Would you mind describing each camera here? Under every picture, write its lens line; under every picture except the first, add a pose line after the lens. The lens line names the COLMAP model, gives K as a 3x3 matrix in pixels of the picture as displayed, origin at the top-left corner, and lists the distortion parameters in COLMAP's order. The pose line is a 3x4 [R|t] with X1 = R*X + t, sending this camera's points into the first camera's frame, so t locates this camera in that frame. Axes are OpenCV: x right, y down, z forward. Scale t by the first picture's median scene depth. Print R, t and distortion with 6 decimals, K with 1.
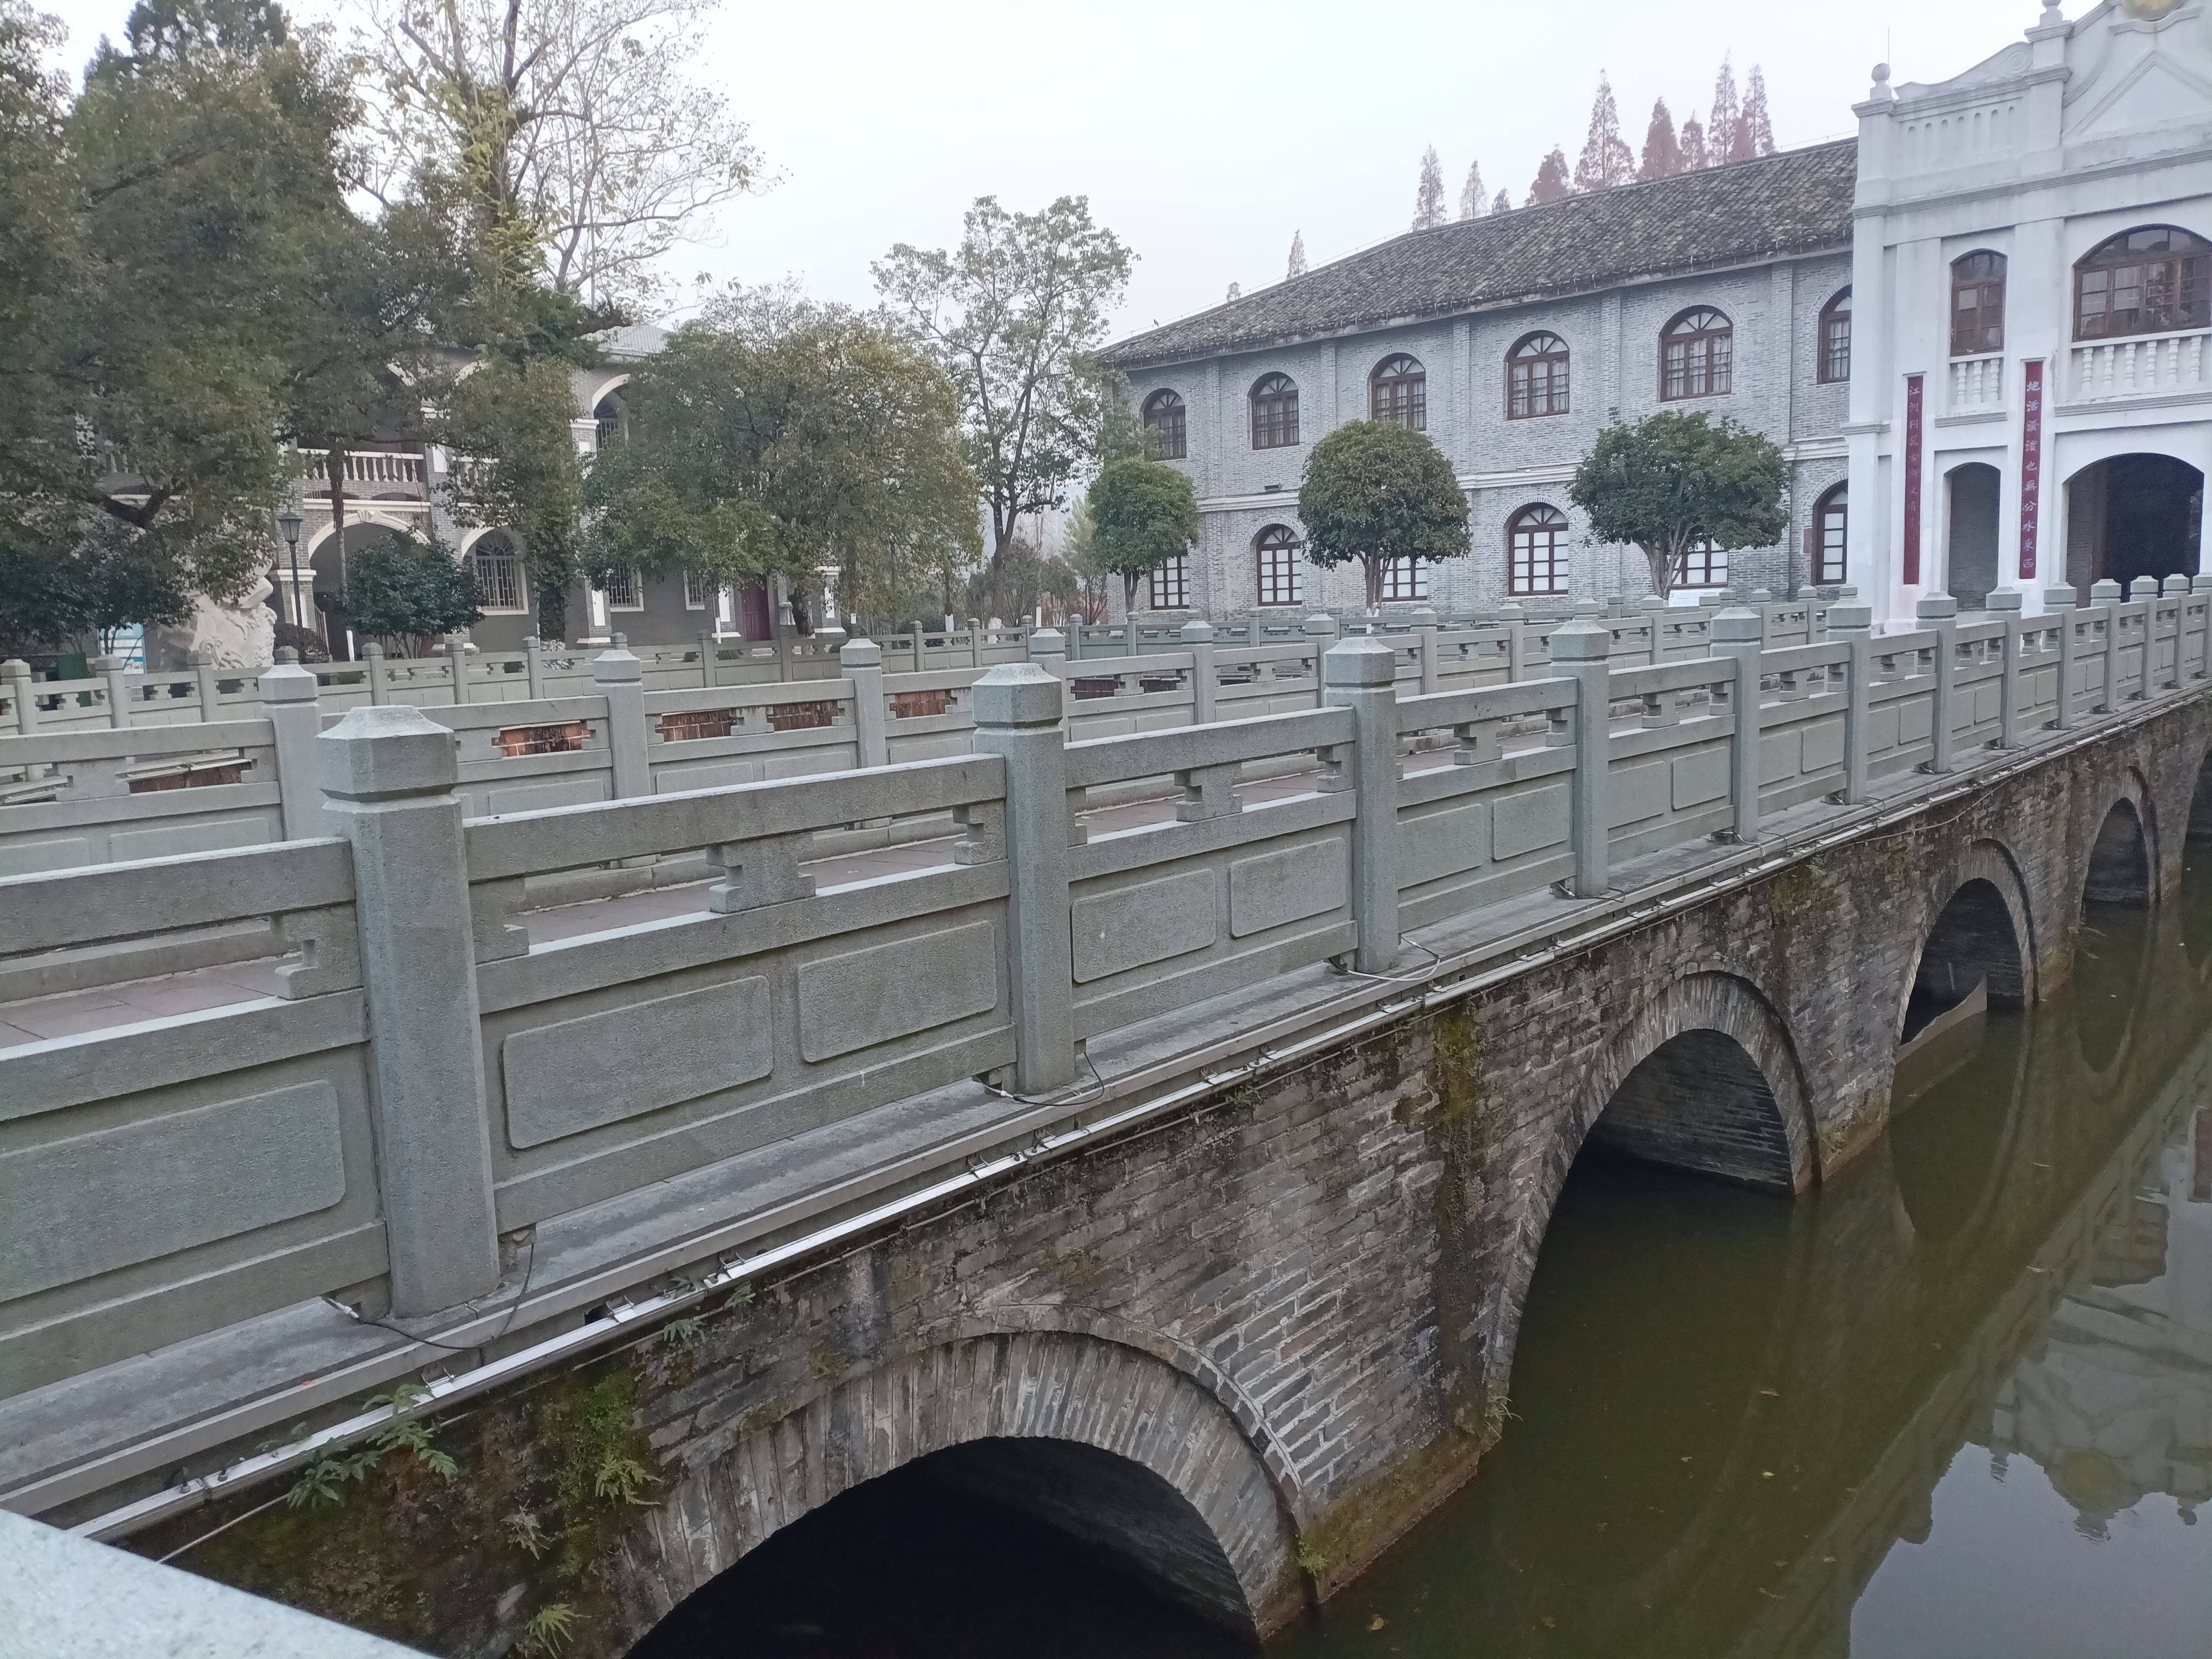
lens RADIAL K [[1636.4, 0, 1103.2], [0, 1636.4, 824.7], [0, 0, 1]] dist [0.083029, -0.088330]
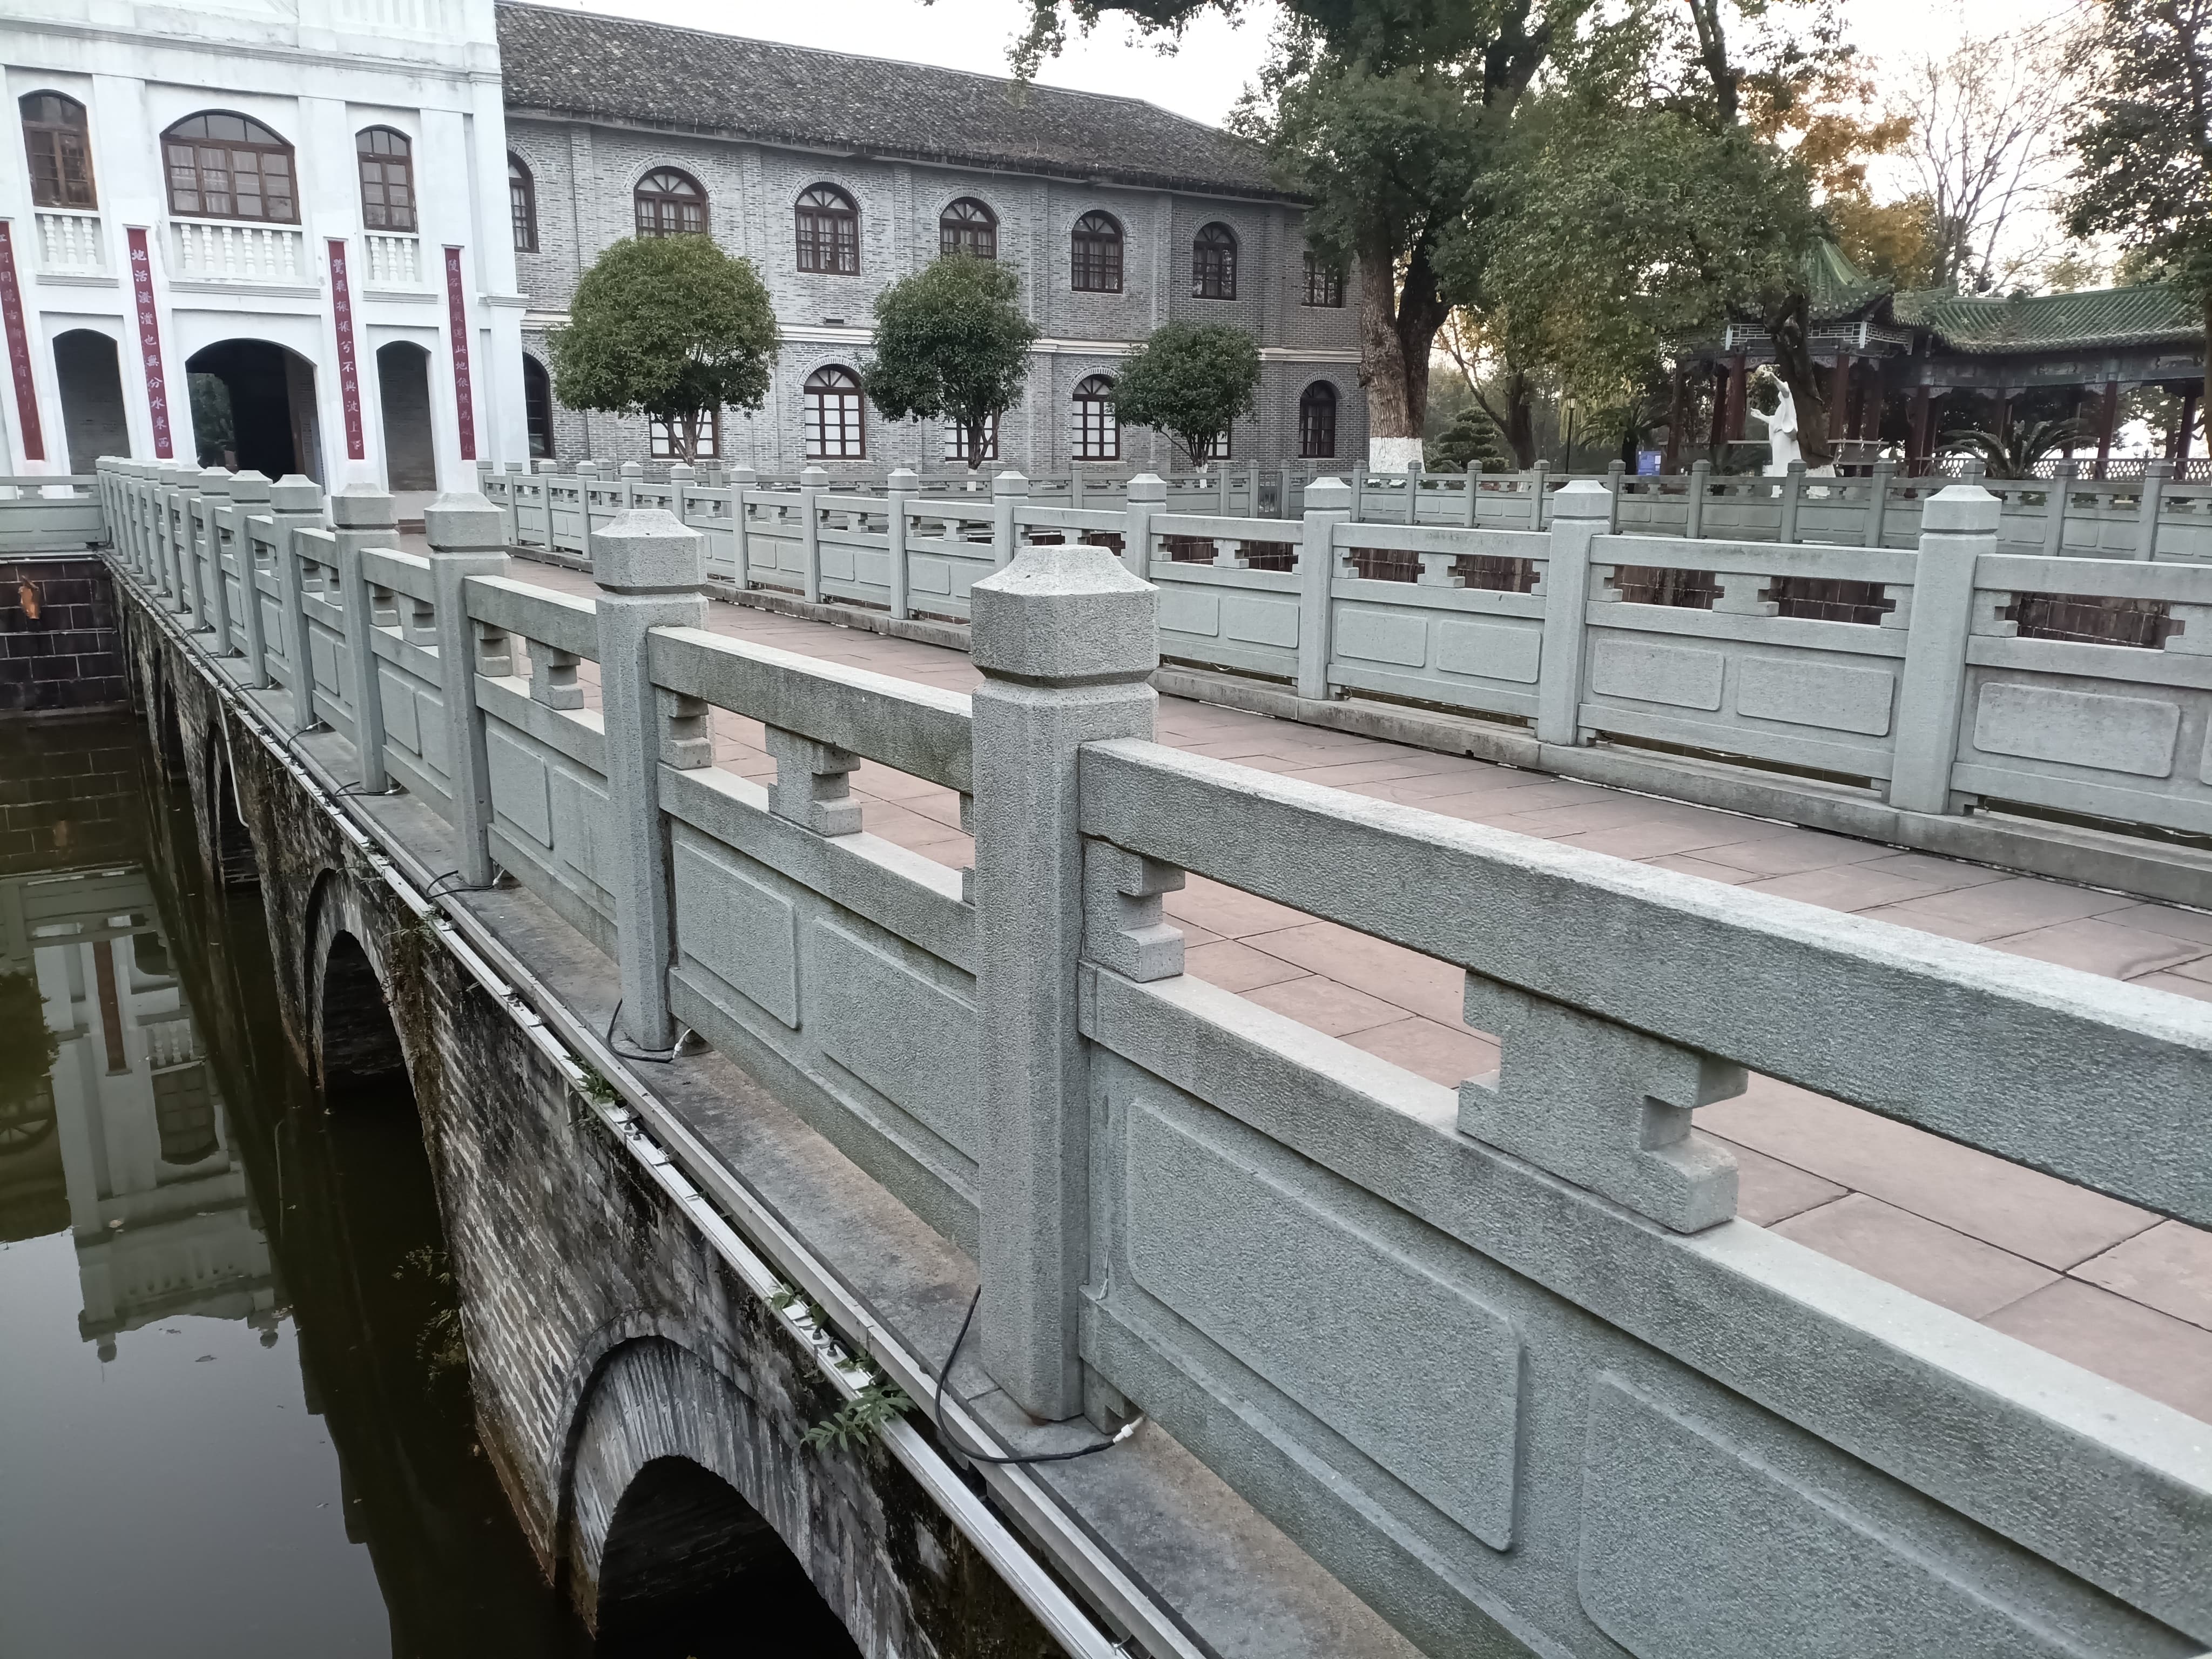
lens RADIAL K [[1636.4, 0, 1103.2], [0, 1636.4, 824.7], [0, 0, 1]] dist [0.083029, -0.088330]
pose [[0.278008, -0.172773, 0.944913, -0.257323], [0.113750, 0.982691, 0.146214, -0.019247], [-0.953820, 0.066836, 0.292849, 0.220371]]
